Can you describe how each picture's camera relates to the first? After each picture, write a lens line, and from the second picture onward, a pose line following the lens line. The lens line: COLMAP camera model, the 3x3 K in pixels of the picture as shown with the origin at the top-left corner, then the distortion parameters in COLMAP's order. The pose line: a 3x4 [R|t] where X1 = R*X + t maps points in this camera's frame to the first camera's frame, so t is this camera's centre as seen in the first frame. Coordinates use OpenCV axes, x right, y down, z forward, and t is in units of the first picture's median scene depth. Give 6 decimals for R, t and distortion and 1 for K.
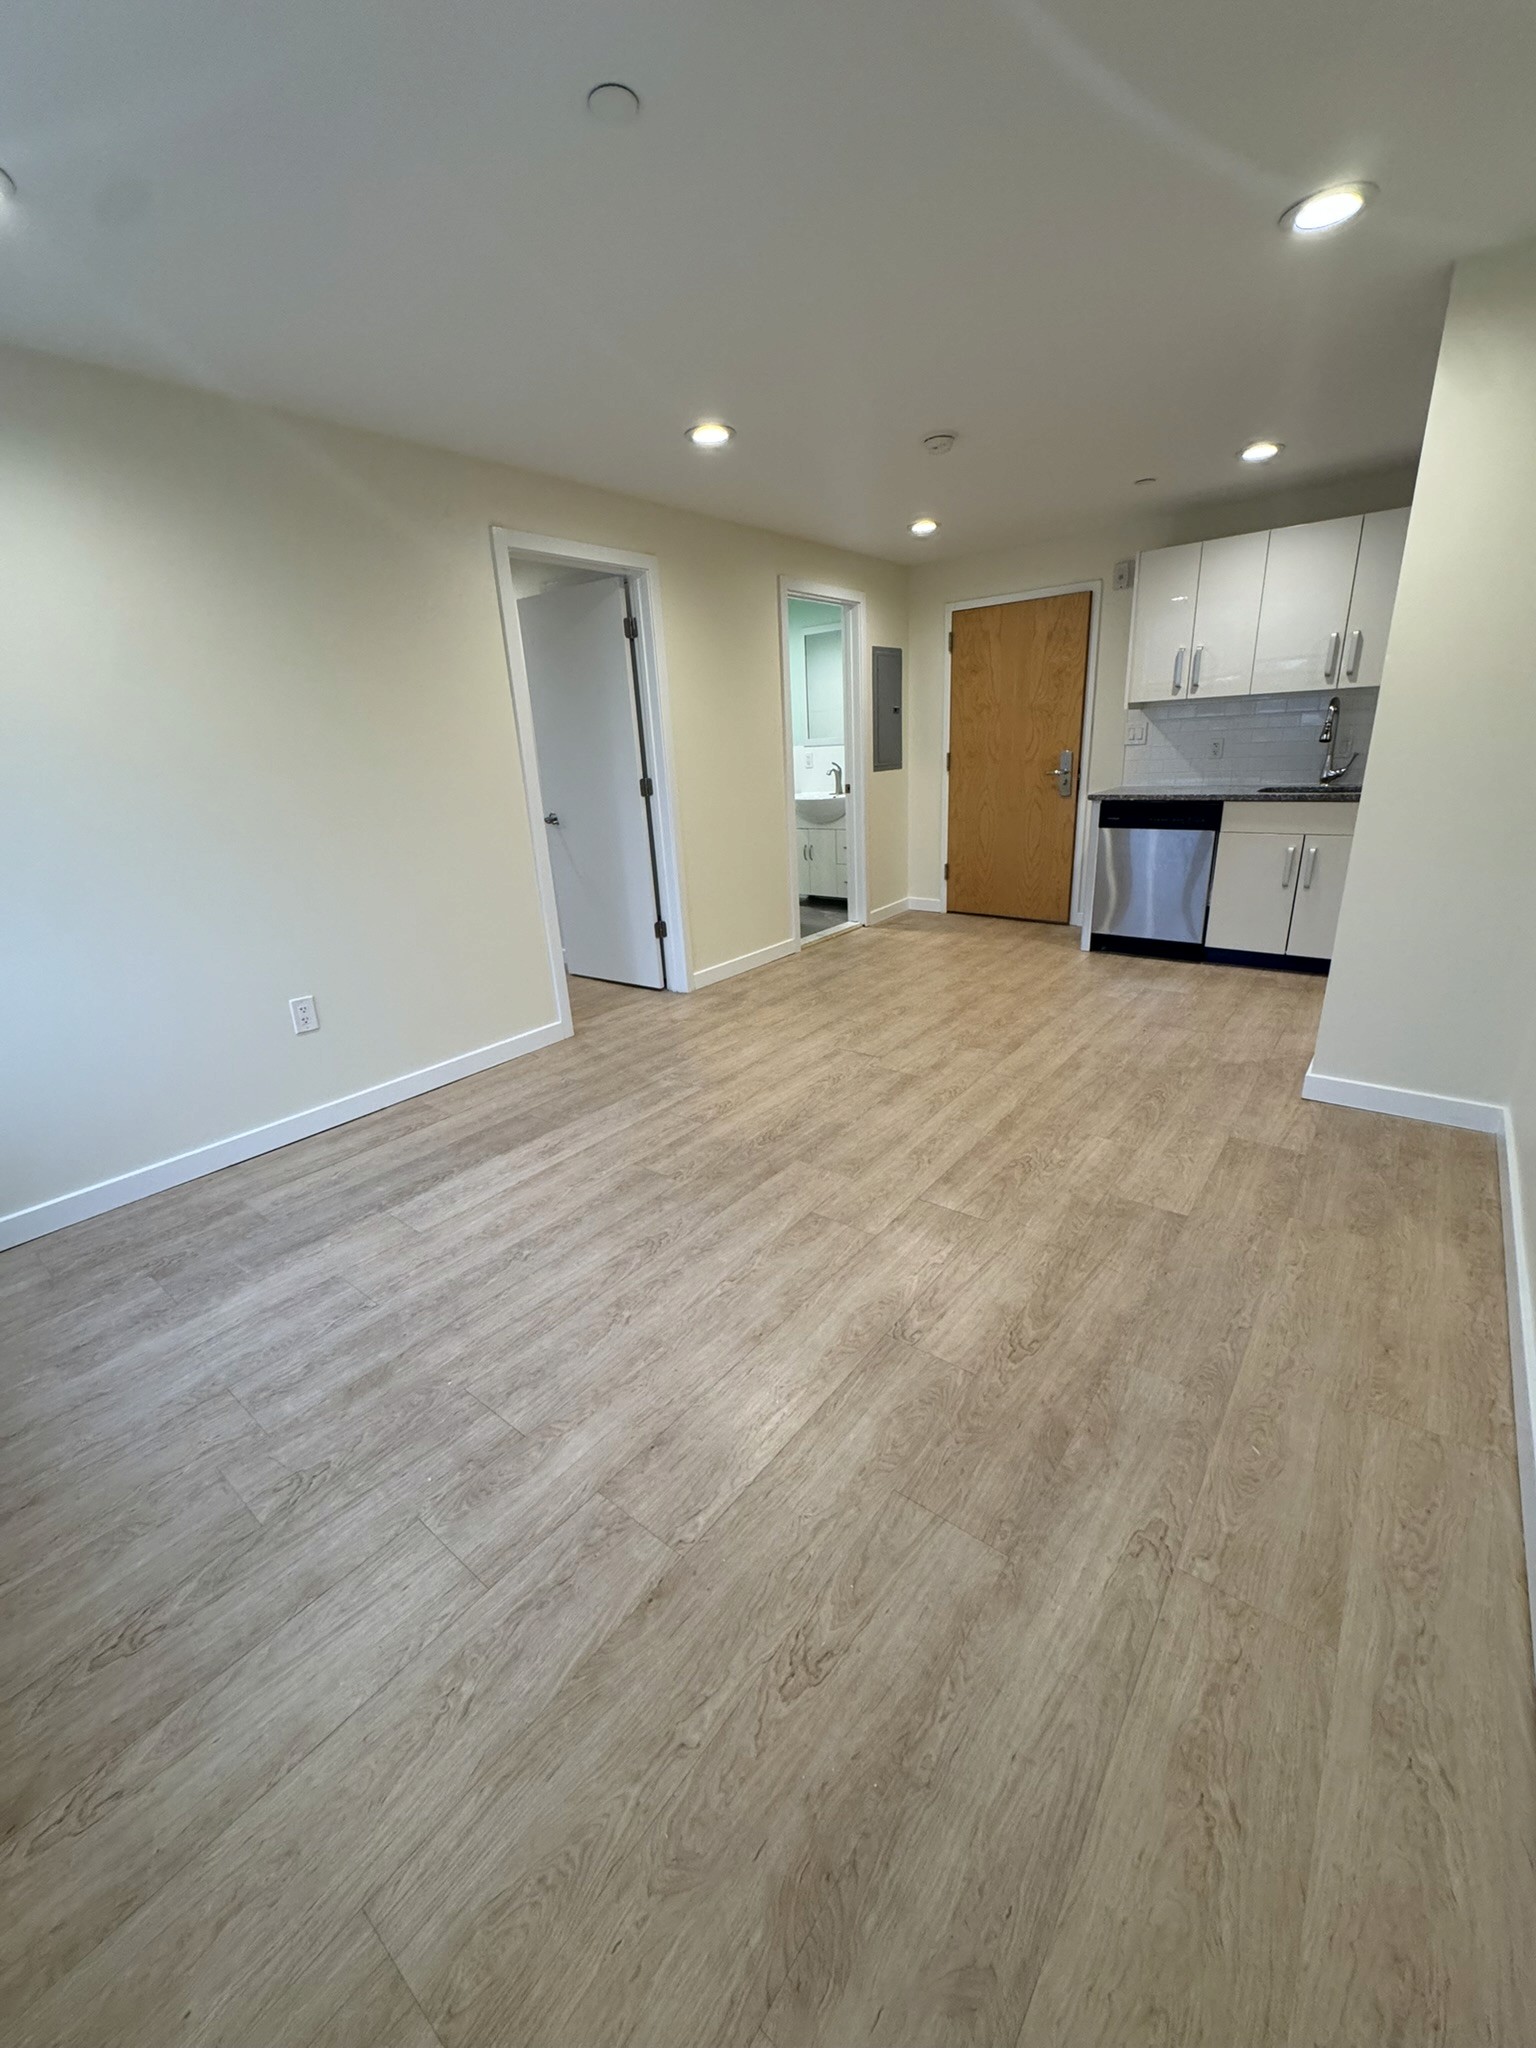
lens RADIAL K [[821.0, 0, 768.0], [0, 821.0, 1024.0], [0, 0, 1]] dist [0.000359, 0.000077]
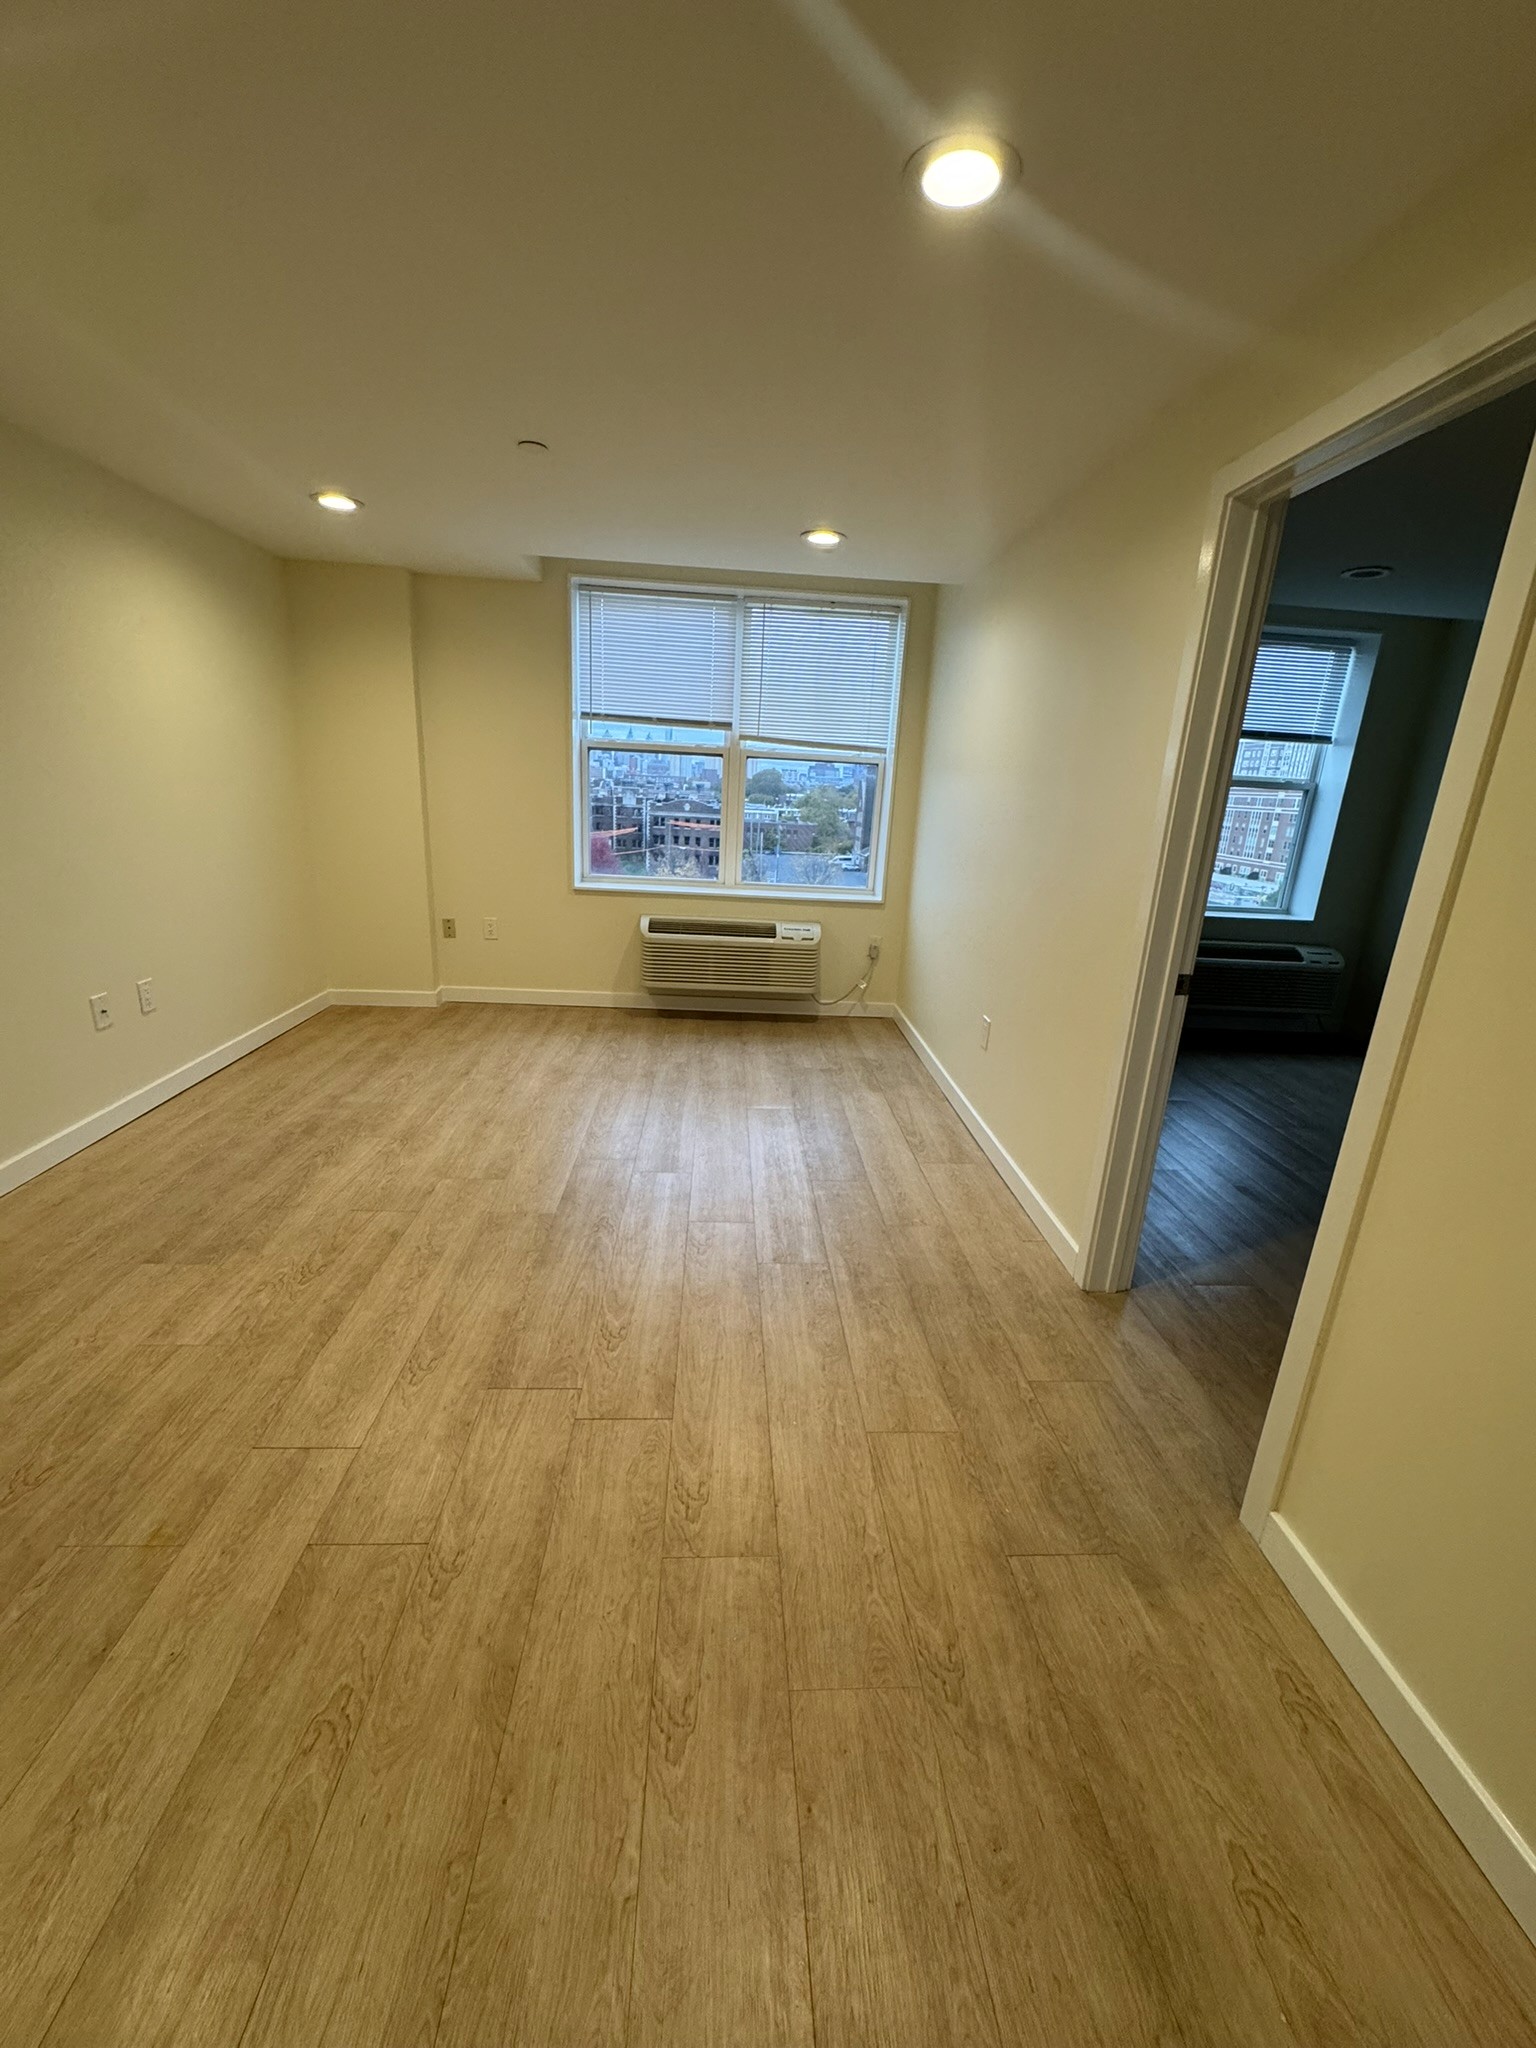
lens RADIAL K [[821.0, 0, 768.0], [0, 821.0, 1024.0], [0, 0, 1]] dist [0.000359, 0.000077]
pose [[-0.754524, 0.201309, -0.624634, 0.428460], [-0.224620, 0.815089, 0.534019, -0.634883], [0.616635, 0.543235, -0.569786, 1.634903]]
